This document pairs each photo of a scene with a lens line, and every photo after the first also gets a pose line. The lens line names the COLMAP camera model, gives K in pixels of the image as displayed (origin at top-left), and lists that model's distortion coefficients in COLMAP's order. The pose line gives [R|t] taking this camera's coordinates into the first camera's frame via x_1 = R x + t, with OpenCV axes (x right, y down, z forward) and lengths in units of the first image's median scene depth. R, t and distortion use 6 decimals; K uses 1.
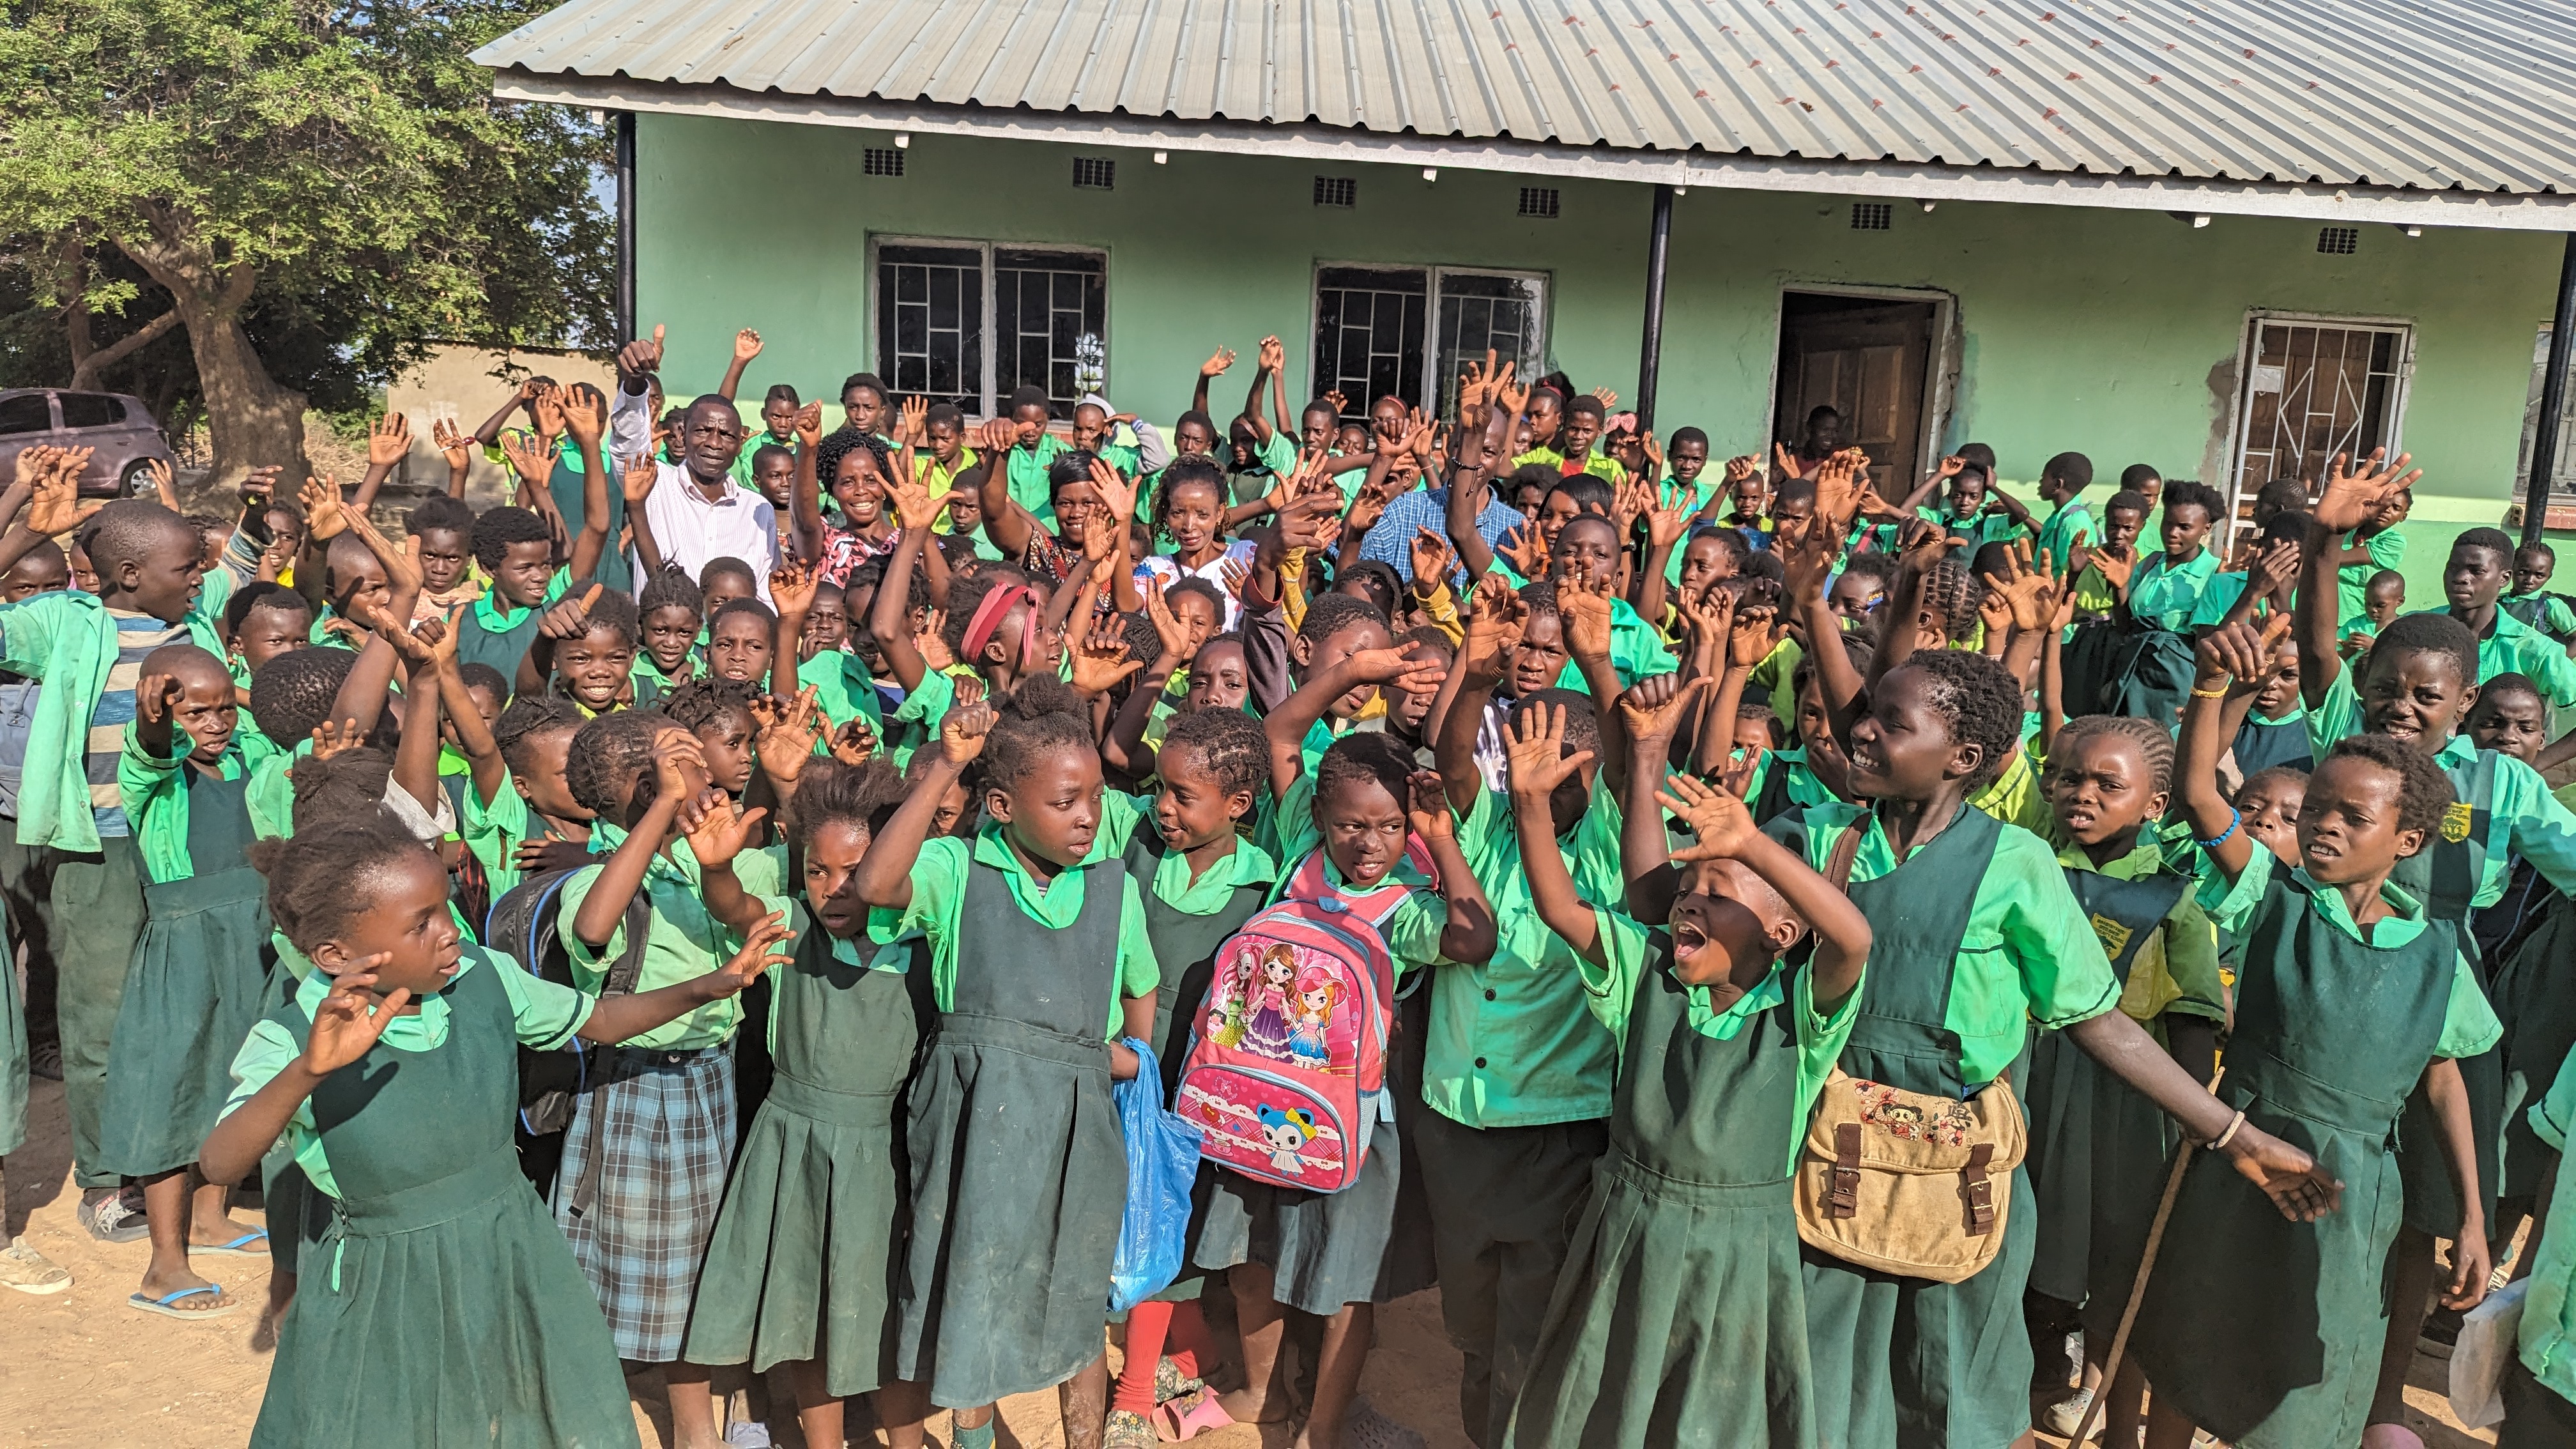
lens RADIAL K [[1894.5, 0, 1287.1], [0, 1894.5, 718.9], [0, 0, 1]] dist [0.008684, 0.000541]
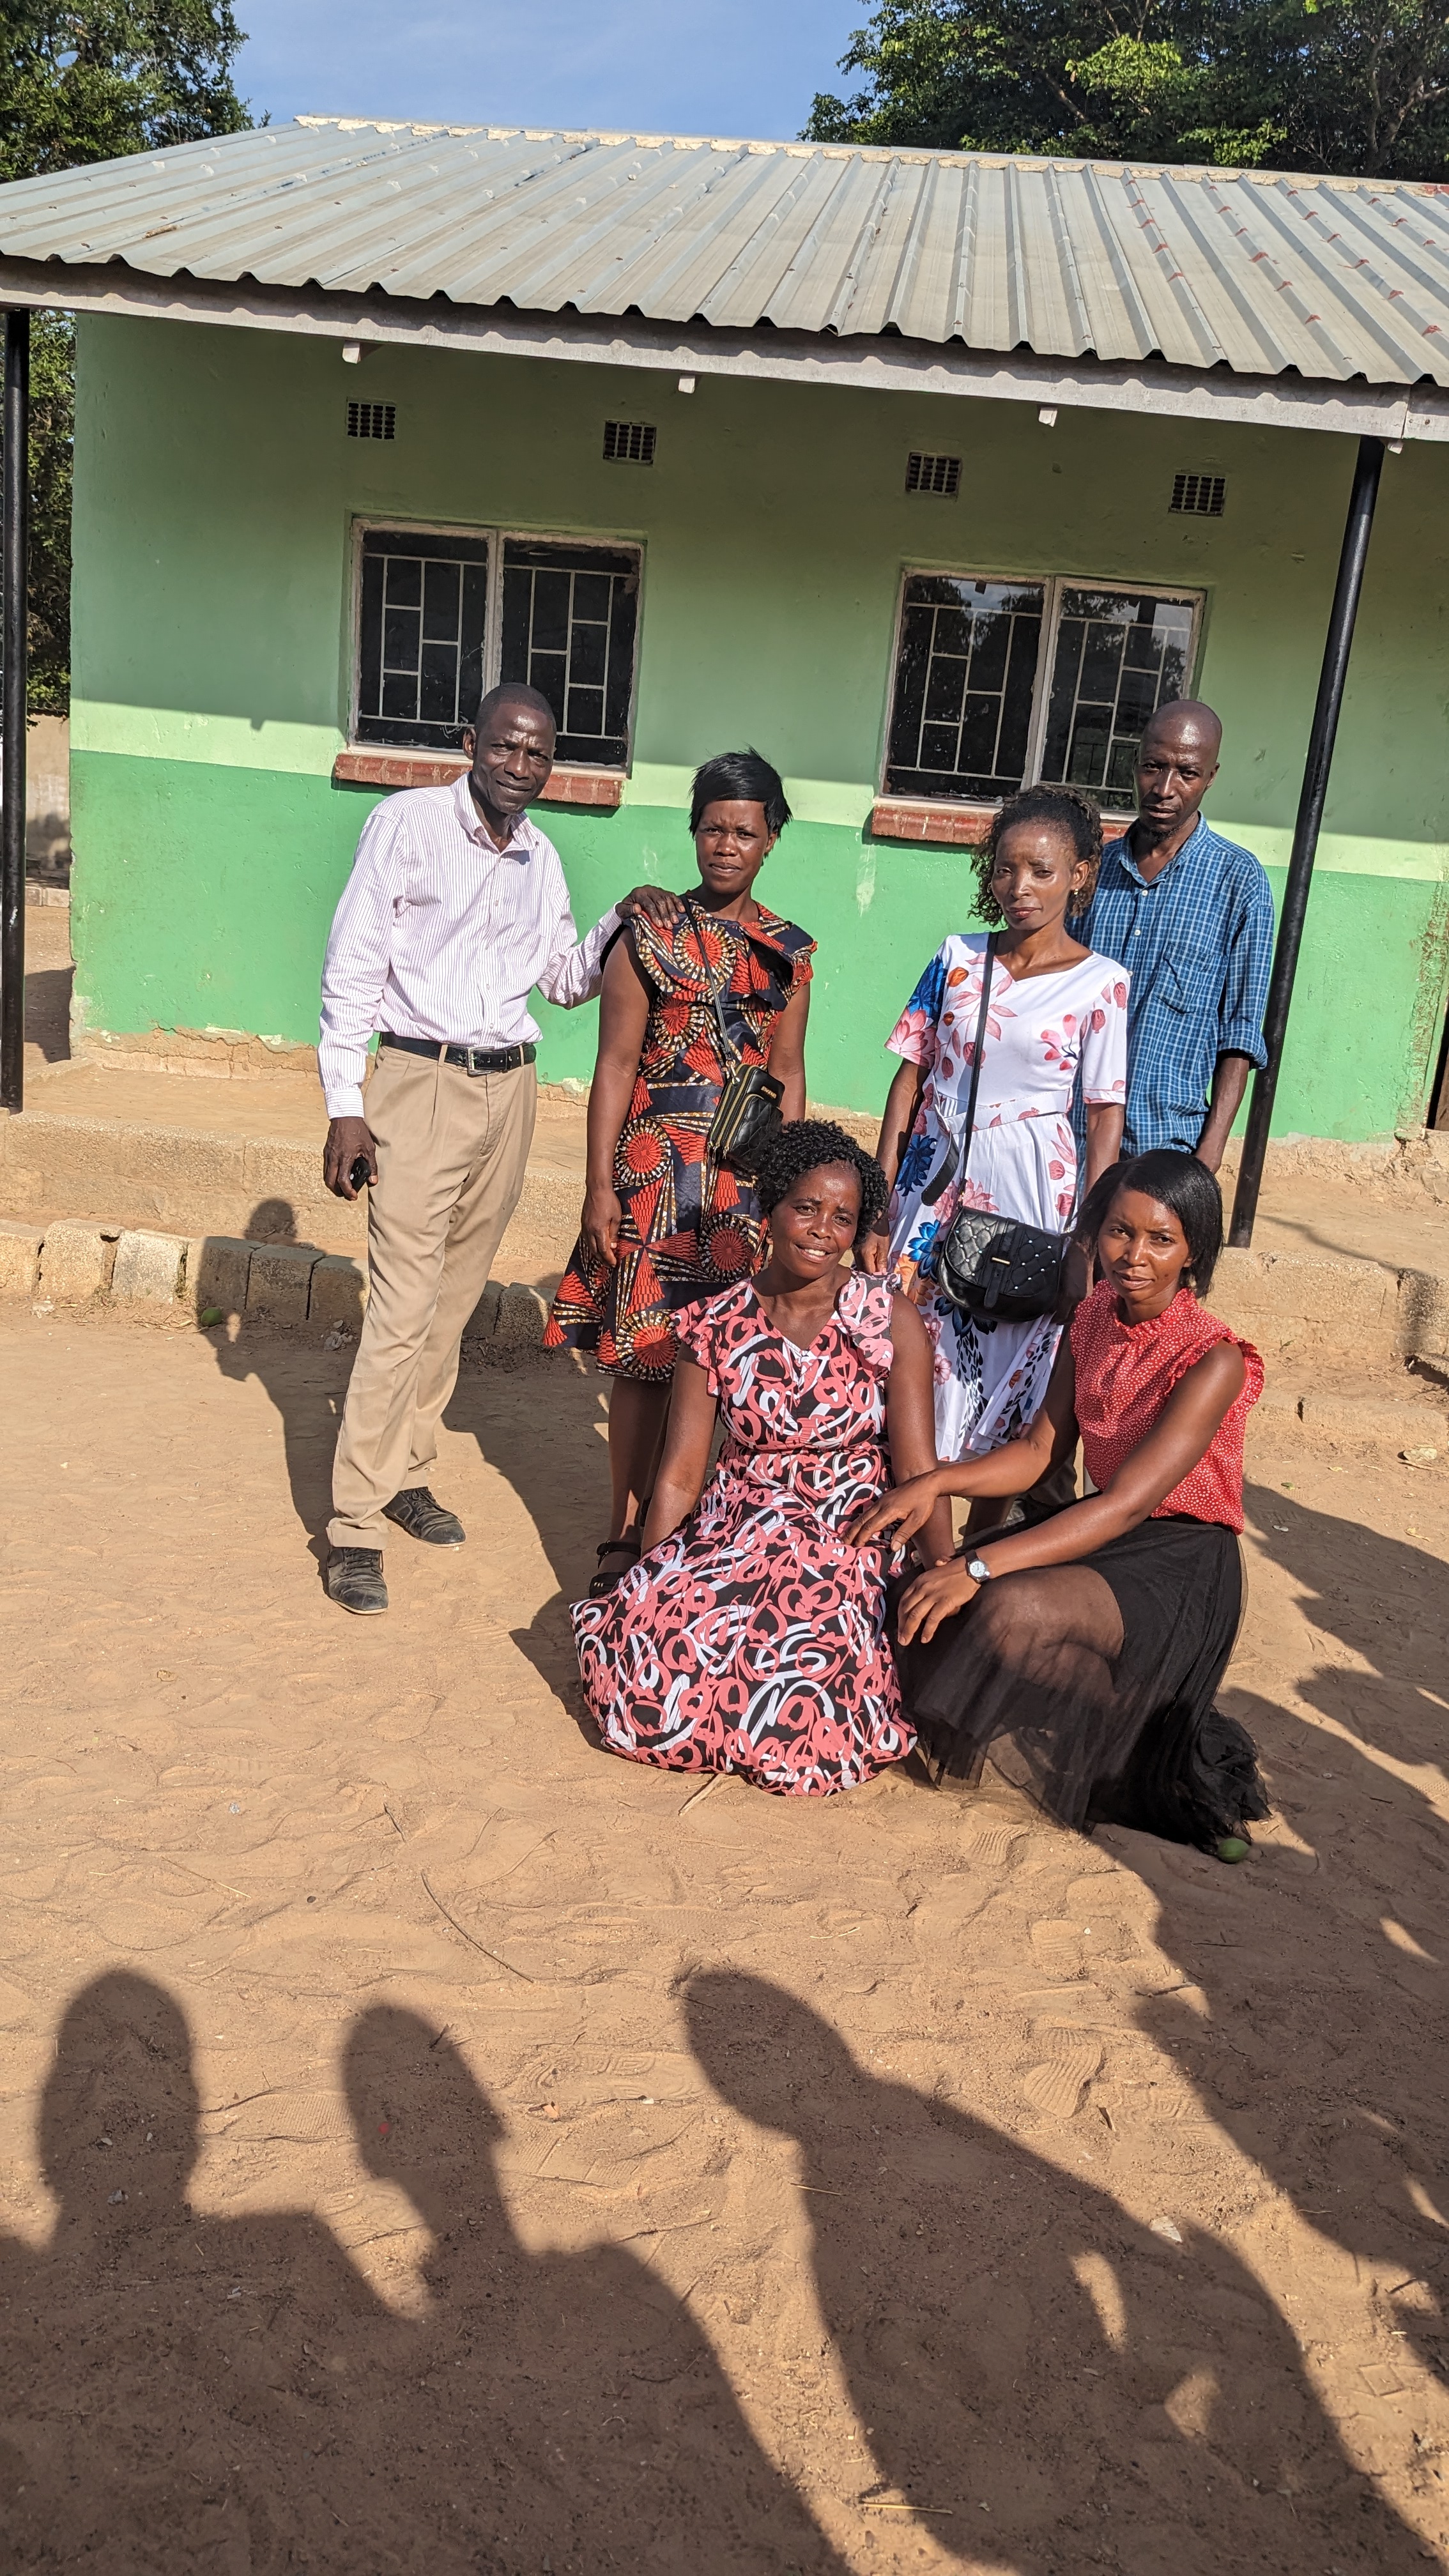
lens RADIAL K [[1894.5, 0, 724.2], [0, 1894.5, 1292.0], [0, 0, 1]] dist [0.008684, 0.000541]
pose [[0.993456, 0.068384, -0.091478, 0.041037], [-0.061436, 0.995157, 0.076735, 0.002025], [0.096282, -0.070613, 0.992846, 0.232195]]
